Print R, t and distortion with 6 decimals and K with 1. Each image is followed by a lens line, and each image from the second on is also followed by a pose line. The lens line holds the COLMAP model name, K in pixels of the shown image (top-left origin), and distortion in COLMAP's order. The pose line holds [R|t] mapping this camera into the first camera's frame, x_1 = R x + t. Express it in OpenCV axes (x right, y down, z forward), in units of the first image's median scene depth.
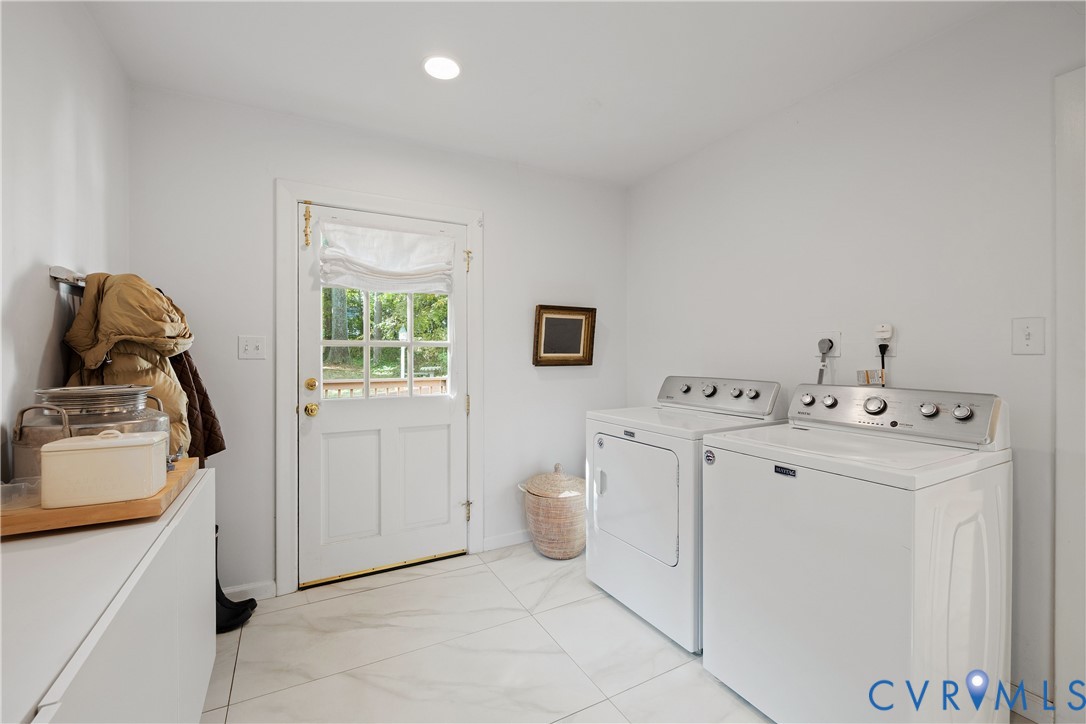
lens RADIAL K [[457.1, 0, 542.3], [0, 457.1, 359.8], [0, 0, 1]] dist [-0.002070, -0.000497]
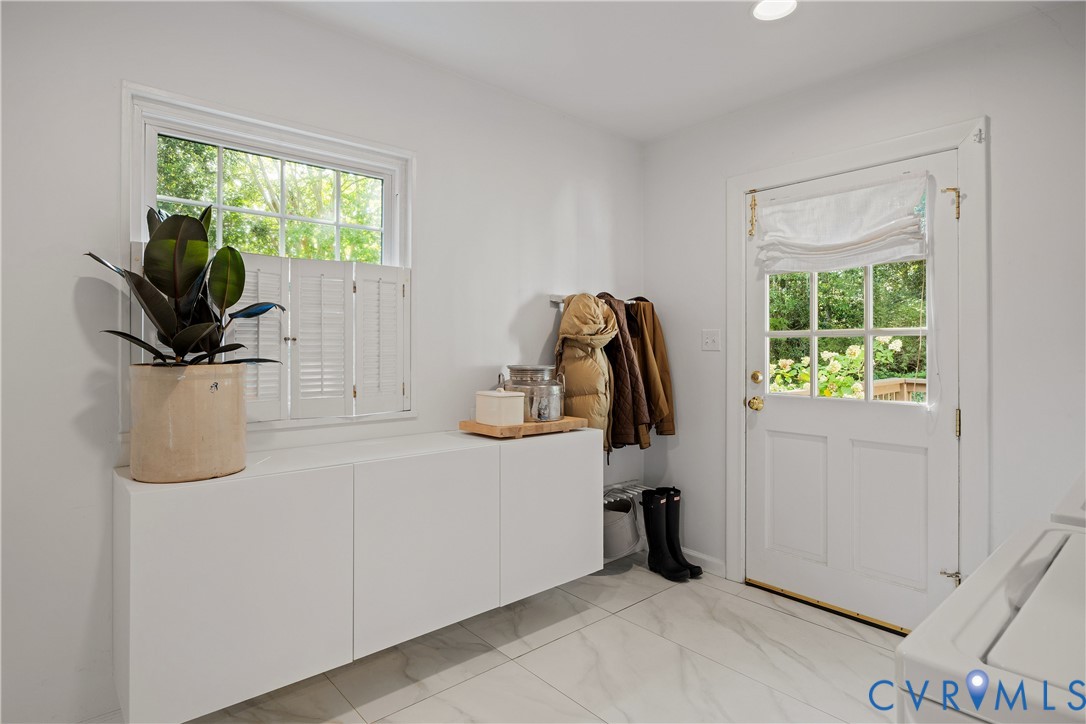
lens RADIAL K [[584.7, 0, 543.0], [0, 584.7, 353.7], [0, 0, 1]] dist [0.000428, -0.000014]
pose [[0.220529, 0.010548, -0.975323, 0.609264], [-0.011441, 0.999901, 0.008227, -0.001701], [0.975313, 0.009345, 0.220628, 0.286056]]
